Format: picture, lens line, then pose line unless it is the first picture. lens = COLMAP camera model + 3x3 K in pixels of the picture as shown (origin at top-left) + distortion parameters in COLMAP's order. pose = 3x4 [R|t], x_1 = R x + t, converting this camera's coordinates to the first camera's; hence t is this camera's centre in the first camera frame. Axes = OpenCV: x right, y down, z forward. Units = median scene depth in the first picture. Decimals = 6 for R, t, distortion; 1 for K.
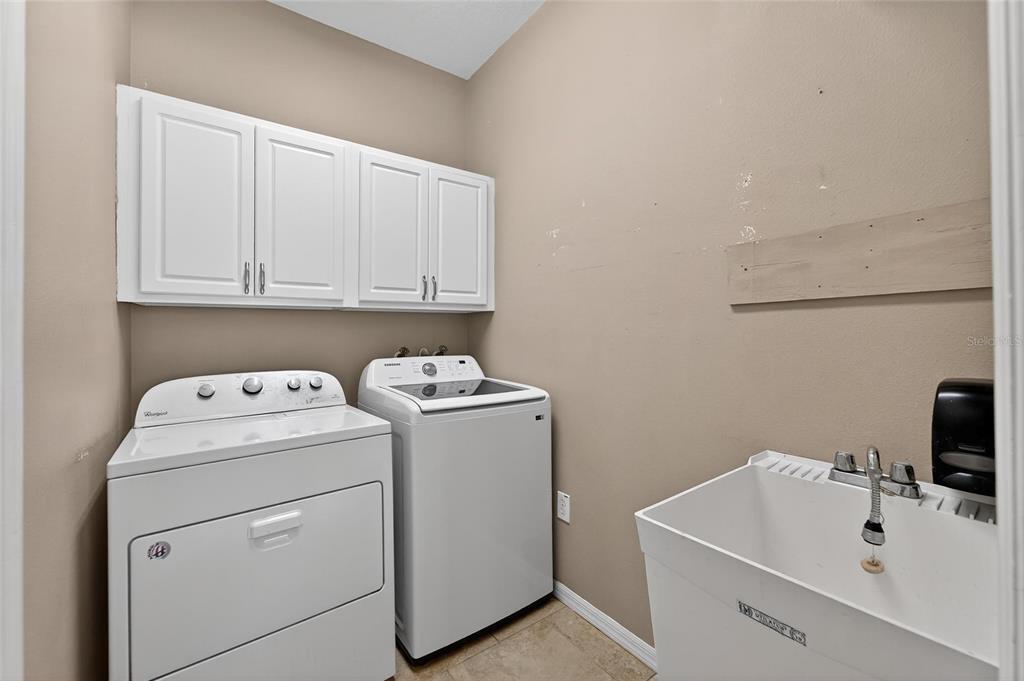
lens RADIAL K [[427.8, 0, 511.8], [0, 427.8, 328.4], [0, 0, 1]] dist [-0.029225, 0.015173]
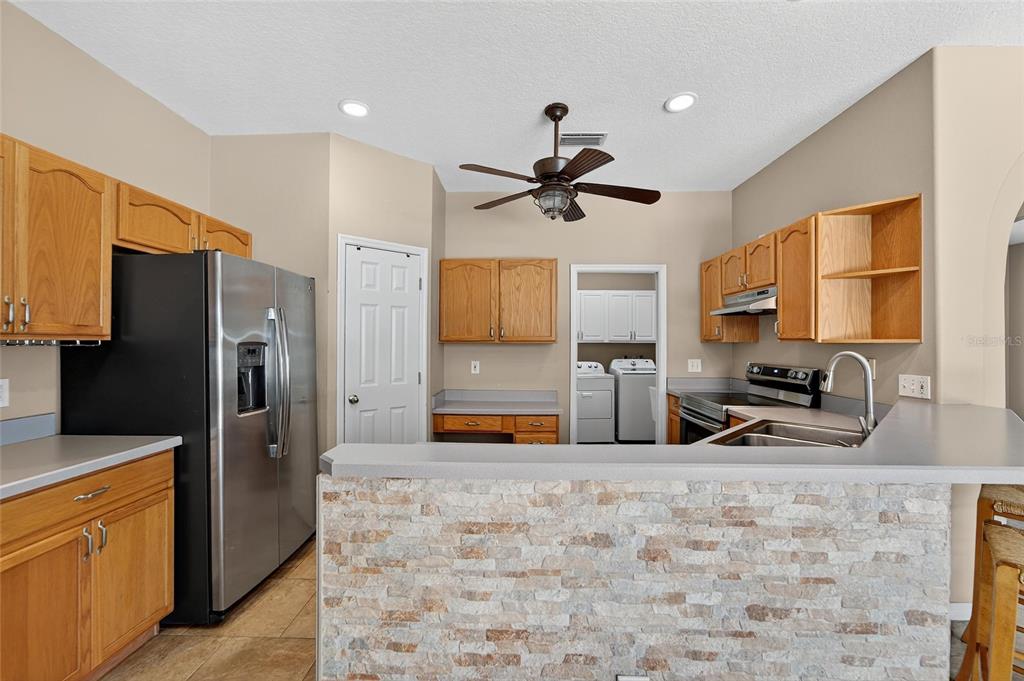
lens RADIAL K [[427.8, 0, 511.8], [0, 427.8, 328.4], [0, 0, 1]] dist [-0.029225, 0.015173]
pose [[0.798296, -0.013974, -0.602103, 0.992123], [-0.000204, 0.999724, -0.023472, -0.081676], [0.602265, 0.018861, 0.798073, -1.999469]]
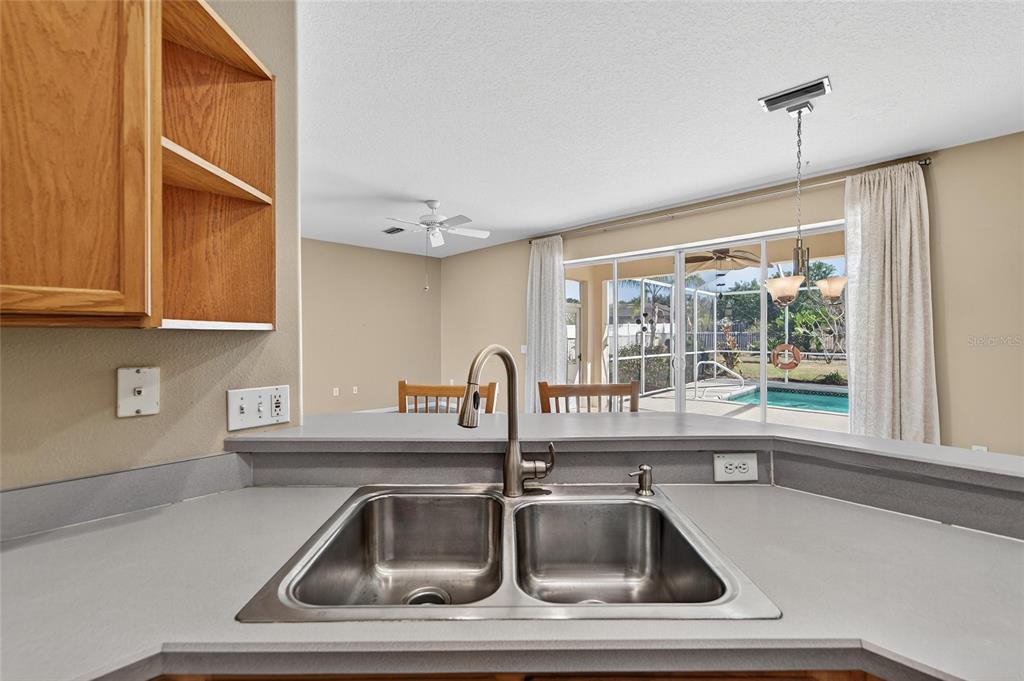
lens RADIAL K [[421.2, 0, 513.1], [0, 421.2, 336.4], [0, 0, 1]] dist [-0.002296, -0.000074]
pose [[-0.157542, -0.001556, 0.987511, 0.457294], [-0.004249, 0.999991, 0.000898, -0.060045], [-0.987503, -0.004054, -0.157547, -0.674756]]
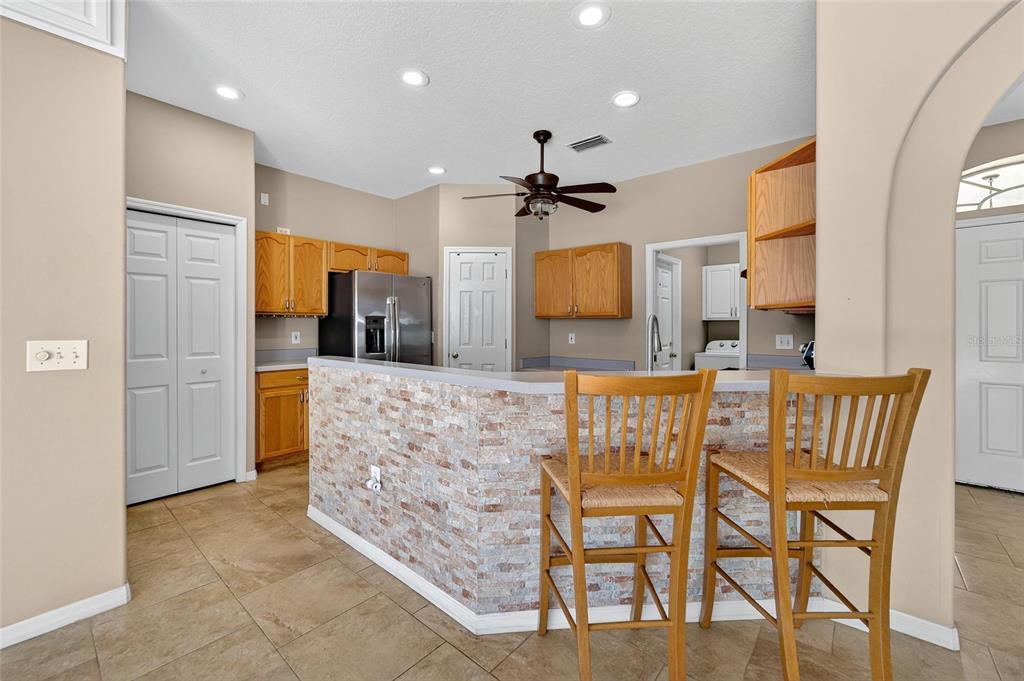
lens RADIAL K [[427.8, 0, 511.8], [0, 427.8, 328.4], [0, 0, 1]] dist [-0.029225, 0.015173]
pose [[0.240287, 0.009257, -0.970658, 2.013999], [0.005348, 0.999927, 0.010860, -0.028971], [0.970687, -0.007800, 0.240220, -1.363174]]
